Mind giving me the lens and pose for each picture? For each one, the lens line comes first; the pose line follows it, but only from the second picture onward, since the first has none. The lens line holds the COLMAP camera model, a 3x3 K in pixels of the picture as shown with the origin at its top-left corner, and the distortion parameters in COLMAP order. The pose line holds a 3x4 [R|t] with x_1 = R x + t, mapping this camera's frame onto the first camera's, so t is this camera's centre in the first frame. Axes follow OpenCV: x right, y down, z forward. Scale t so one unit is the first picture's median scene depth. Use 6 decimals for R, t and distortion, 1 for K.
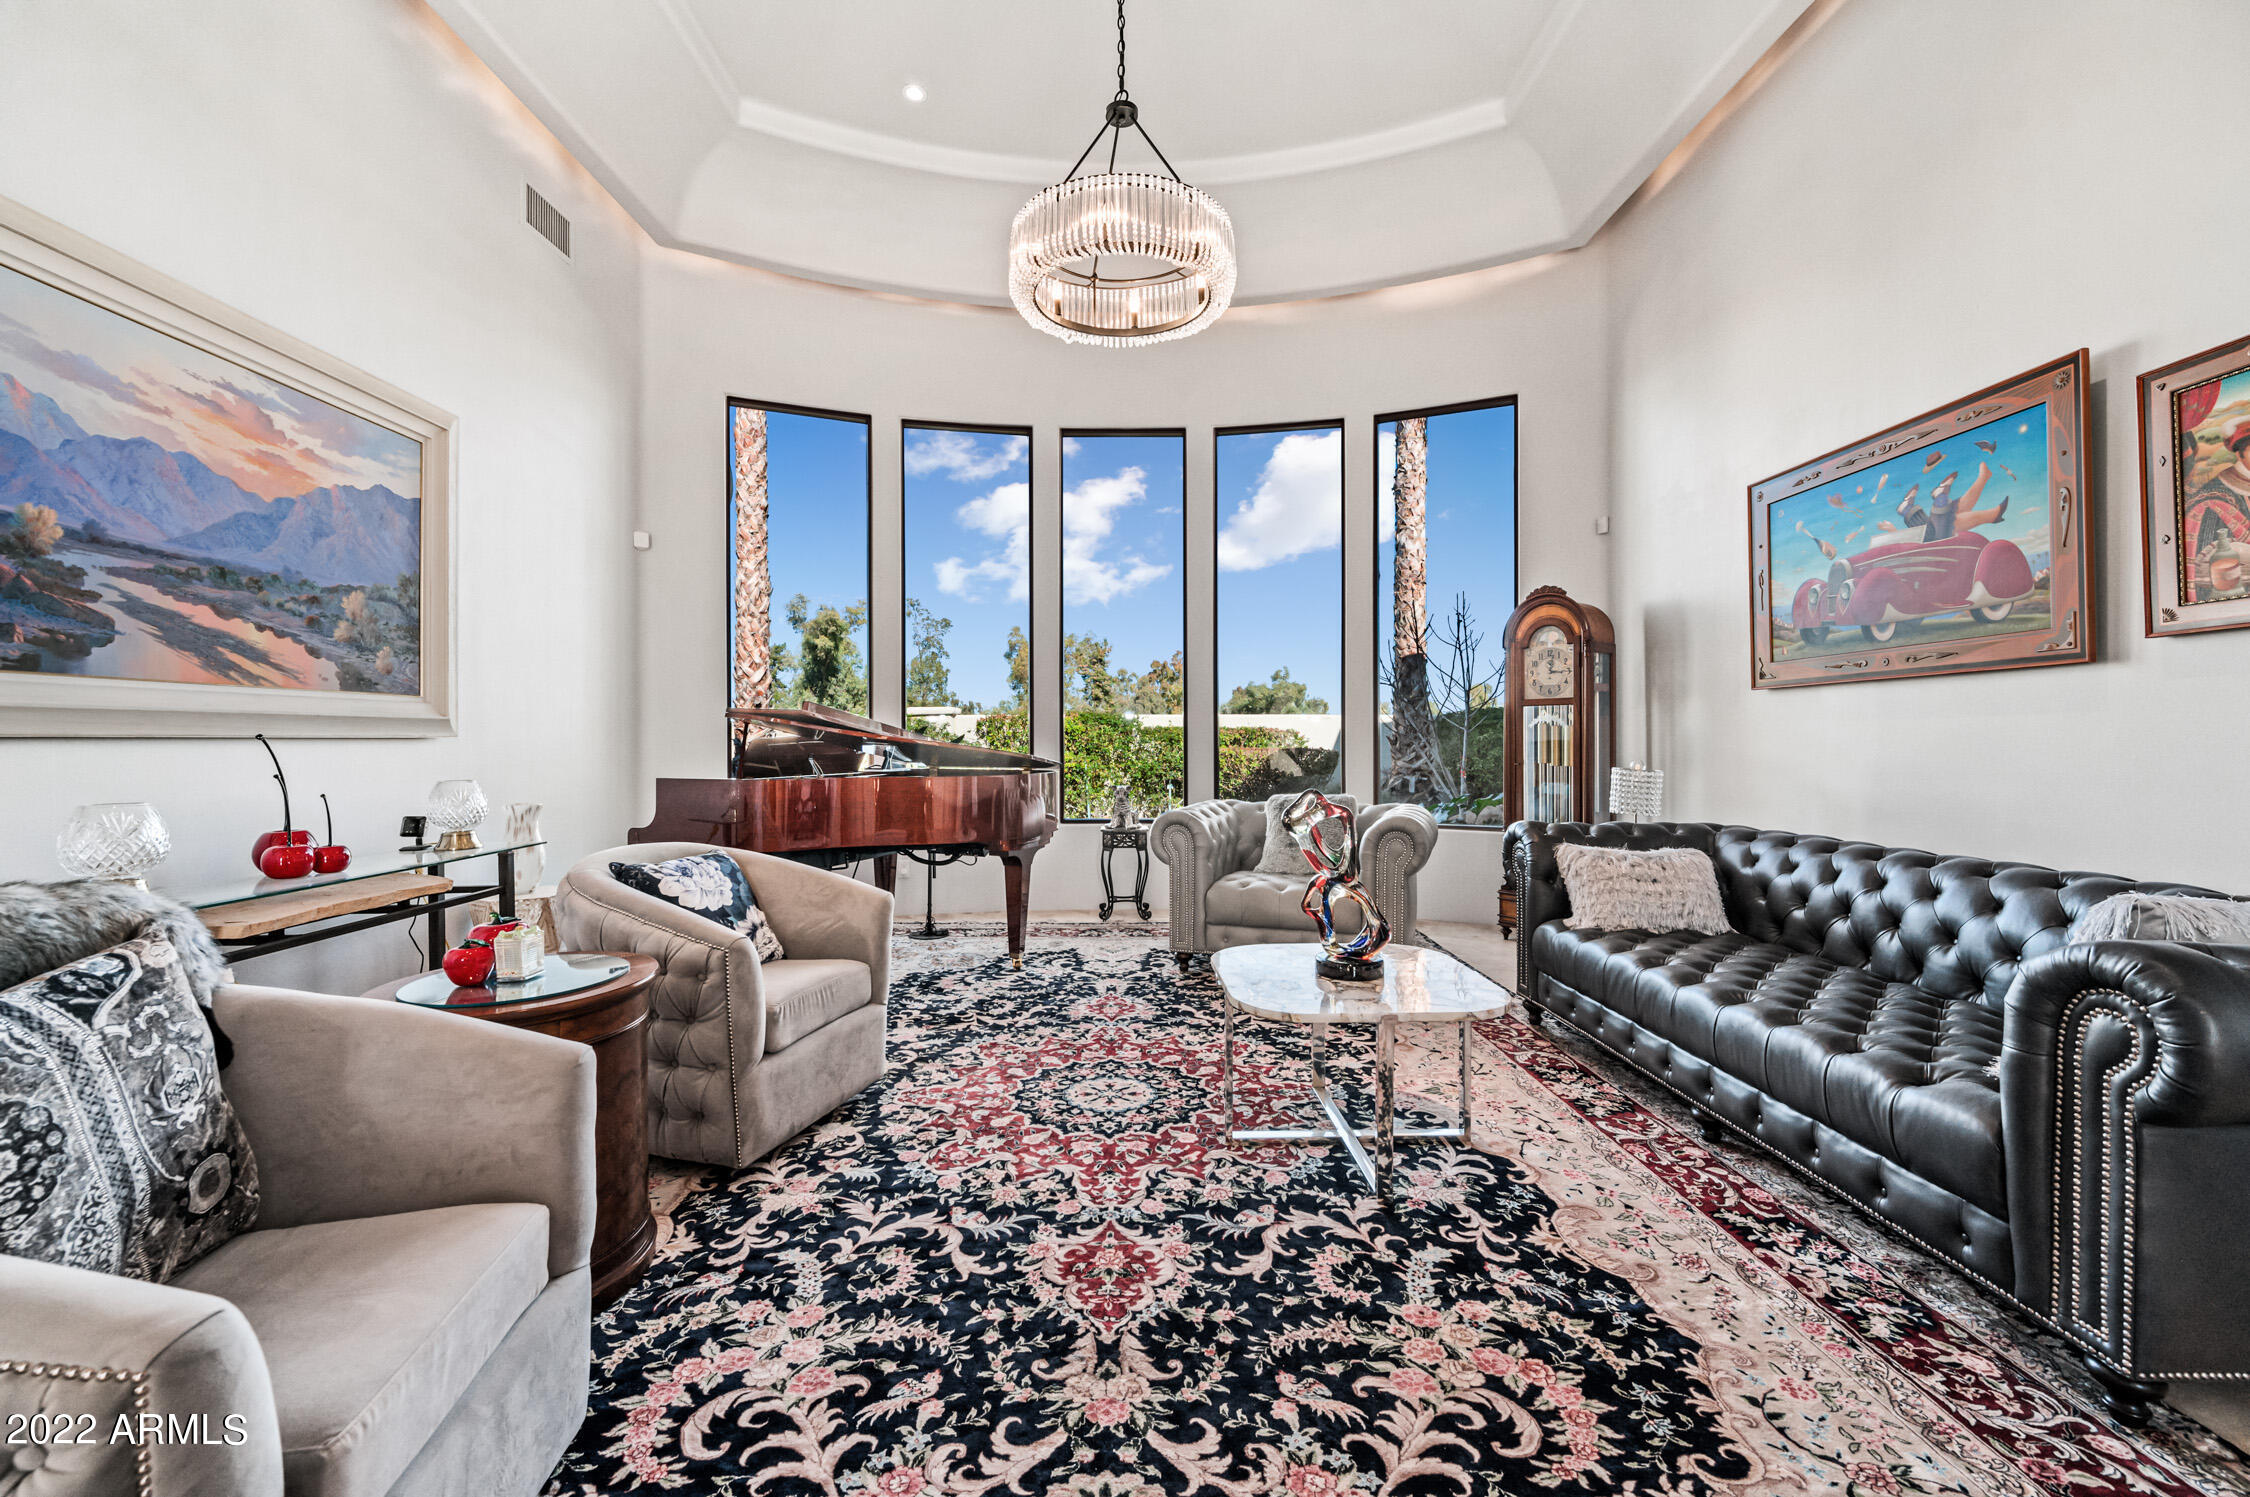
lens RADIAL K [[887.2, 0, 1130.3], [0, 887.2, 730.9], [0, 0, 1]] dist [-0.000394, -0.000234]
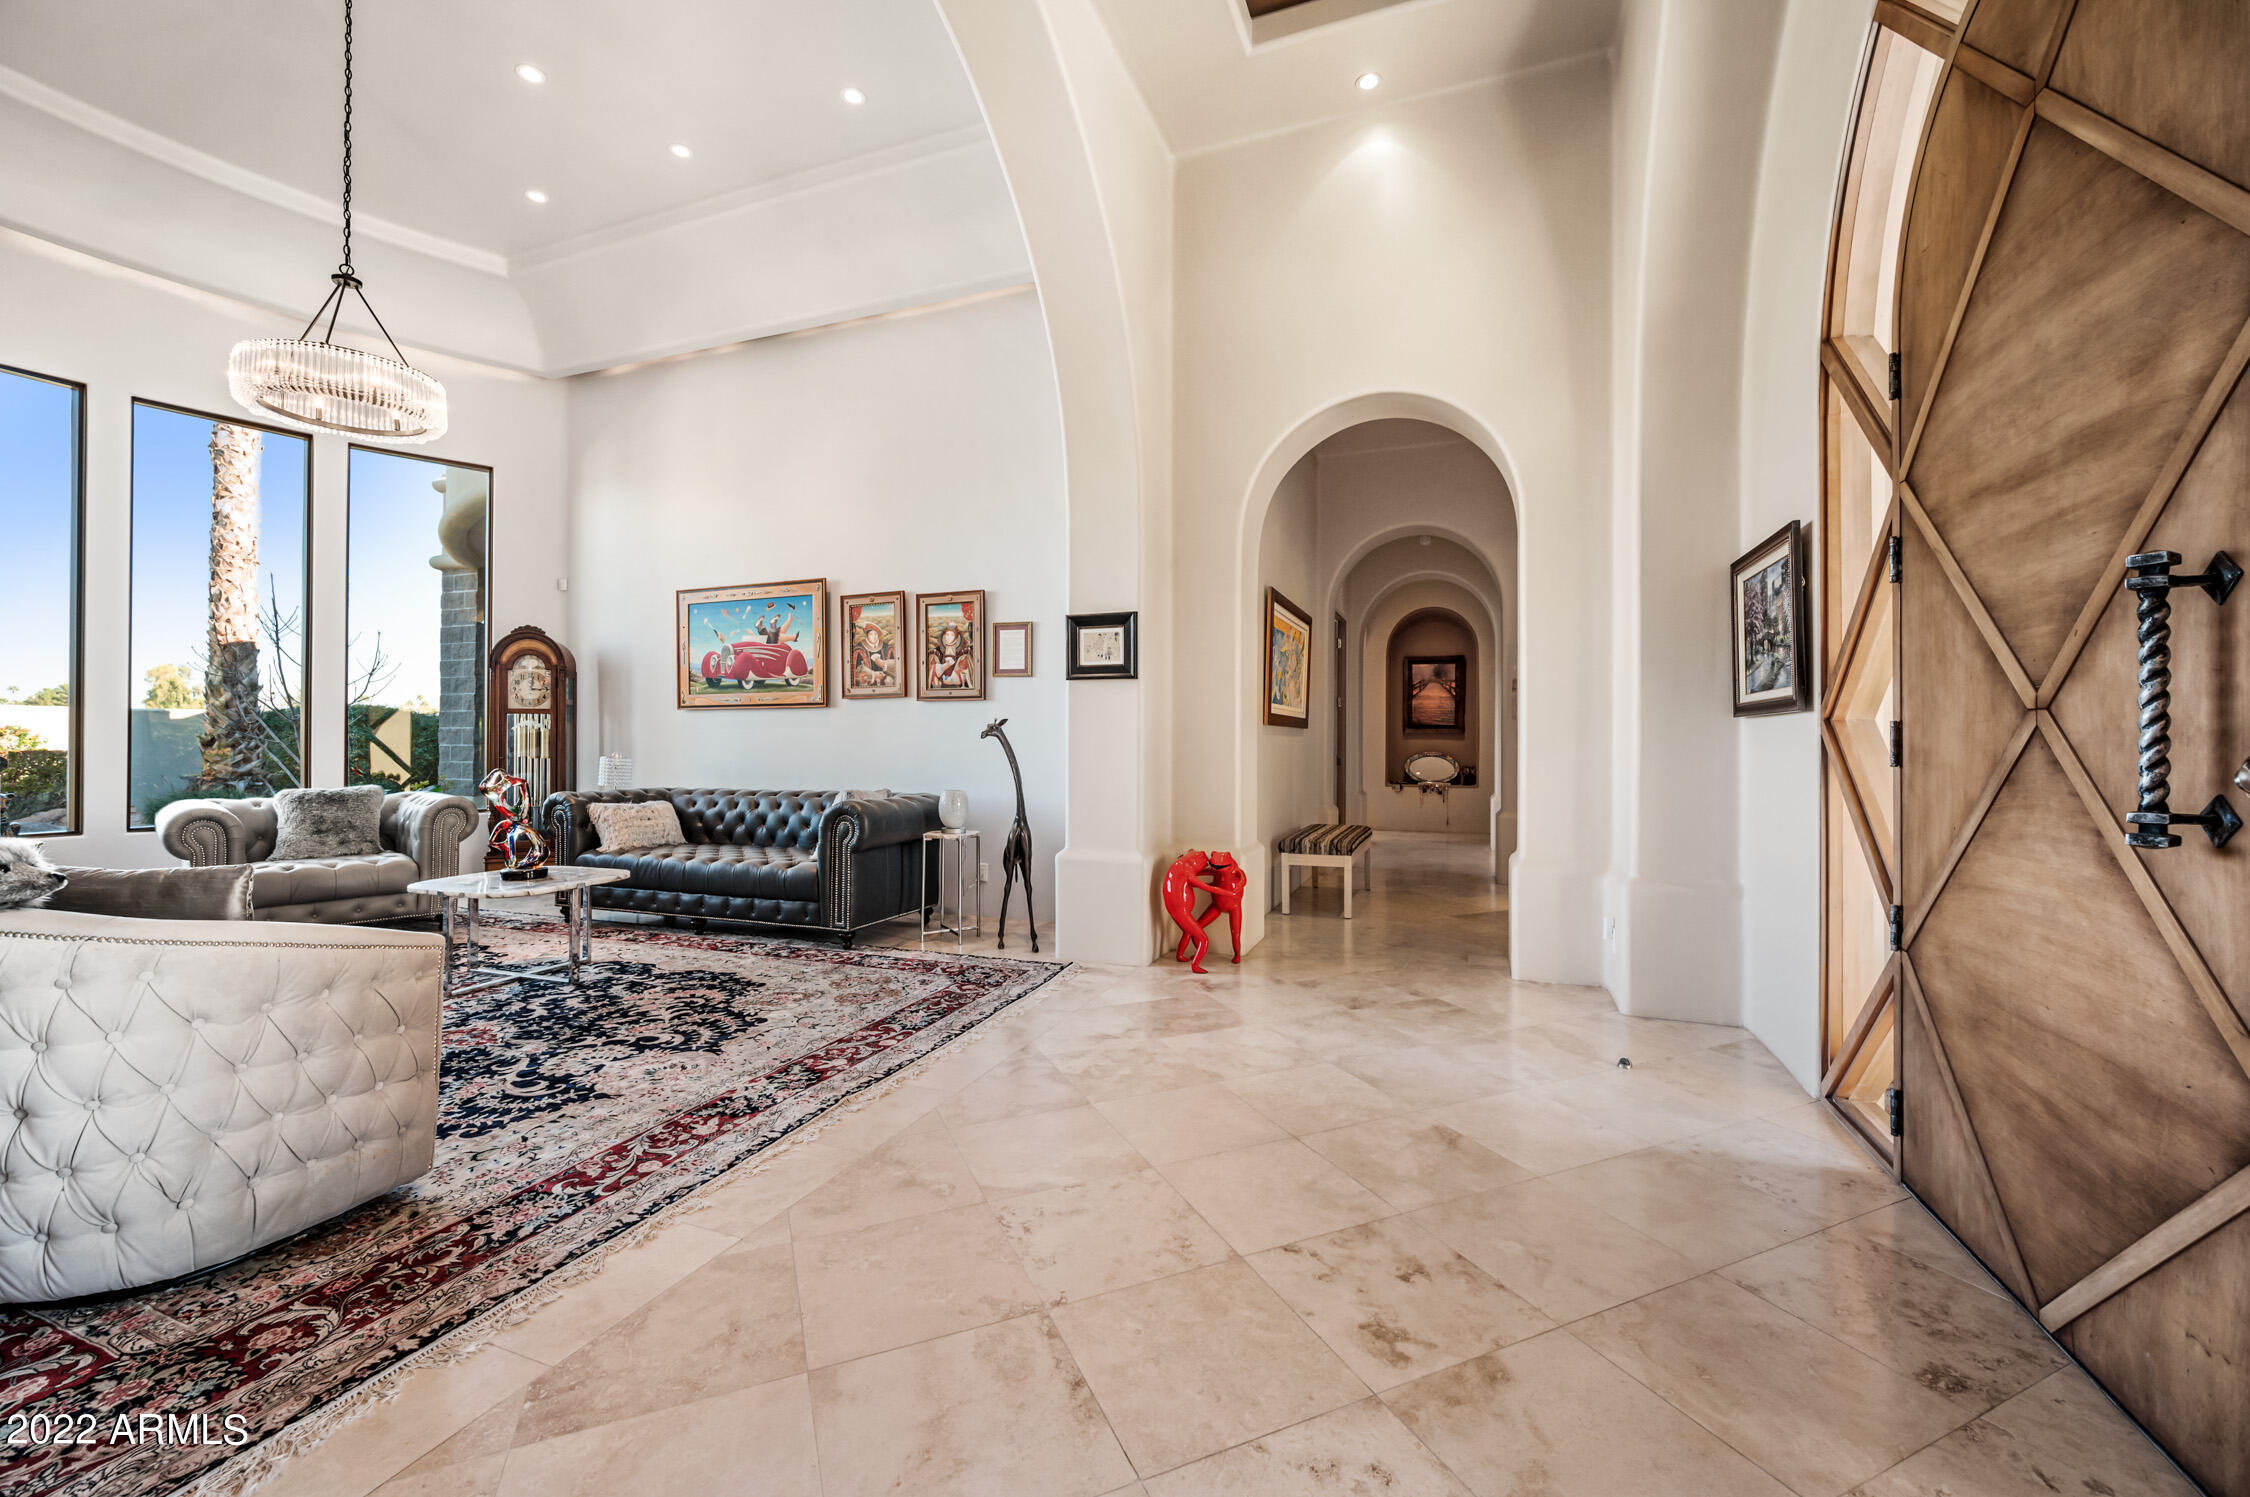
lens RADIAL K [[901.9, 0, 1131.4], [0, 901.9, 751.7], [0, 0, 1]] dist [-0.000543, 0.000468]
pose [[0.359820, -0.012889, 0.932933, -1.001000], [-0.007894, 0.999827, 0.016857, -0.001708], [-0.932988, -0.013430, 0.359656, -0.730474]]
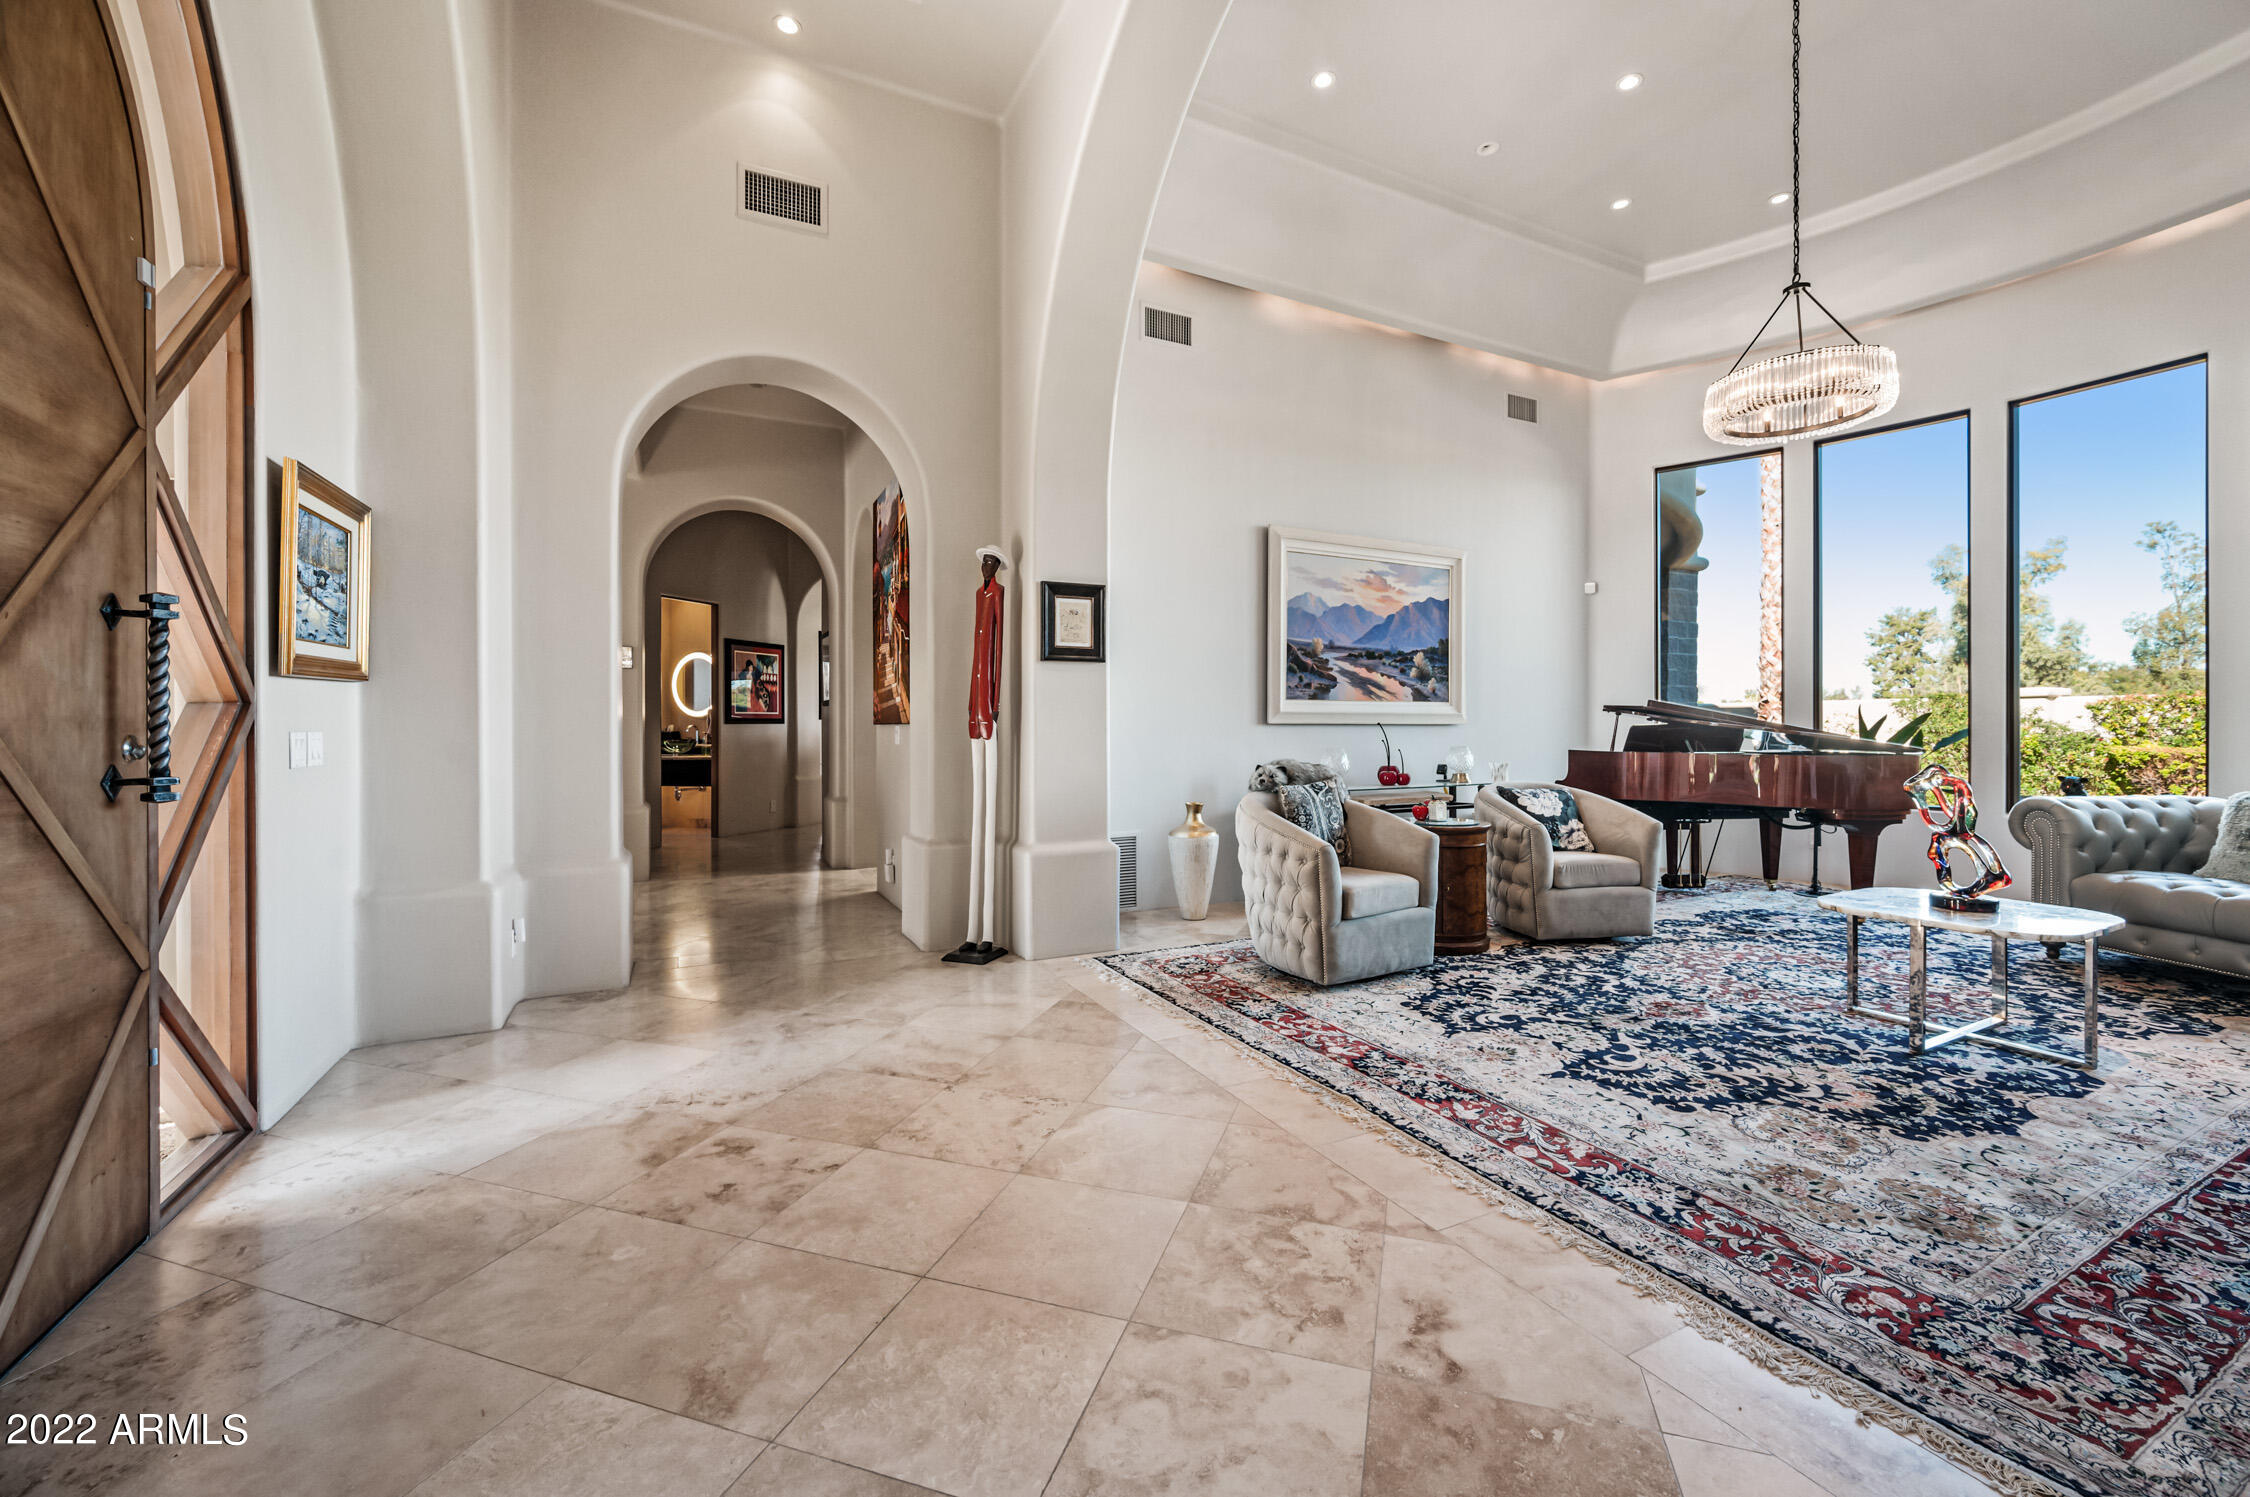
lens RADIAL K [[901.9, 0, 1131.4], [0, 901.9, 751.7], [0, 0, 1]] dist [-0.000543, 0.000468]
pose [[0.443242, 0.027116, -0.895992, 0.950315], [0.006228, 0.999425, 0.033327, -0.003001], [0.896380, -0.020352, 0.442818, -0.704253]]
